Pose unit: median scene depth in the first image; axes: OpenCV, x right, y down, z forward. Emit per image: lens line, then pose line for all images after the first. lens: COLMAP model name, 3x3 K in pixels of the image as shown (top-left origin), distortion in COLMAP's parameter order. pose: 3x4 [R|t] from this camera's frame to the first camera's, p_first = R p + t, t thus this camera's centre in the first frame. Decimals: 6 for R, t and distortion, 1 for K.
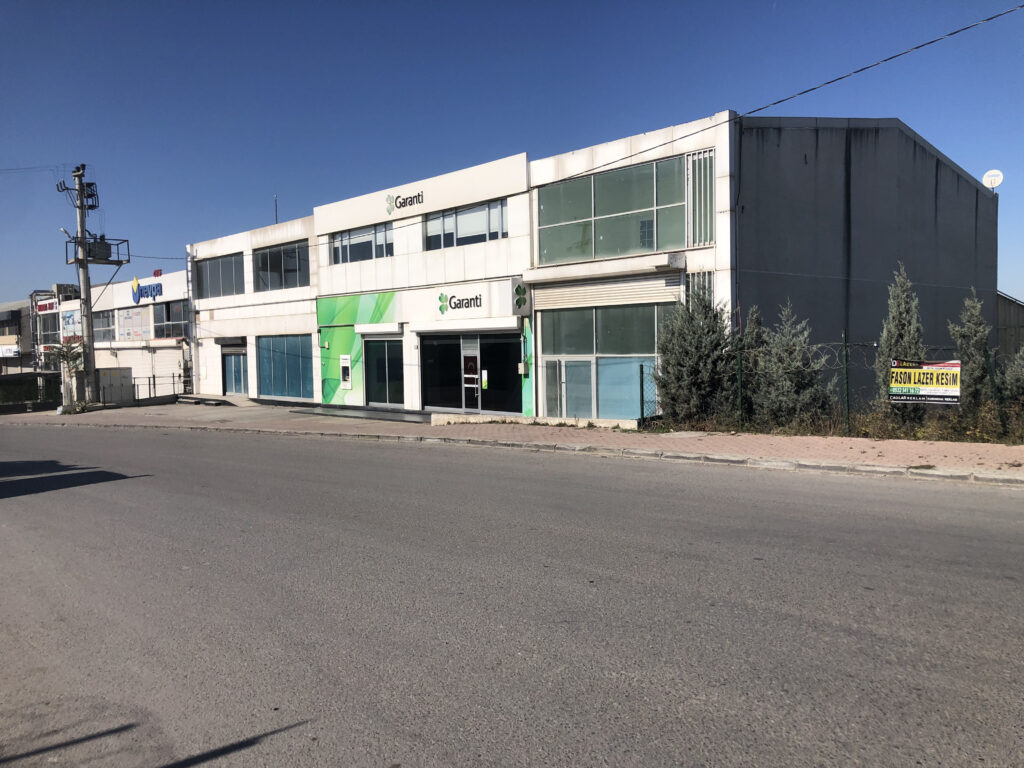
lens RADIAL K [[846.7, 0, 514.3], [0, 846.7, 389.7], [0, 0, 1]] dist [0.040950, -0.041681]
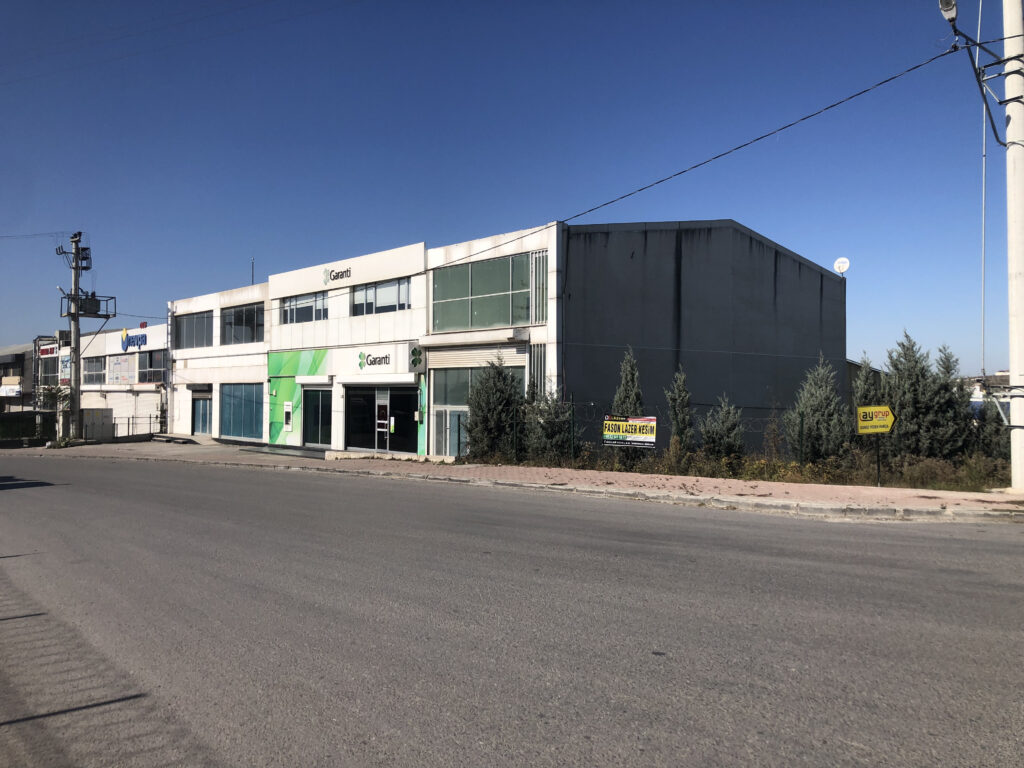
lens RADIAL K [[846.7, 0, 510.8], [0, 846.7, 381.4], [0, 0, 1]] dist [0.040950, -0.041681]
pose [[0.999703, 0.021268, -0.011876, 0.138819], [-0.022017, 0.997513, -0.066962, 0.003088], [0.010422, 0.067204, 0.997685, -0.190504]]
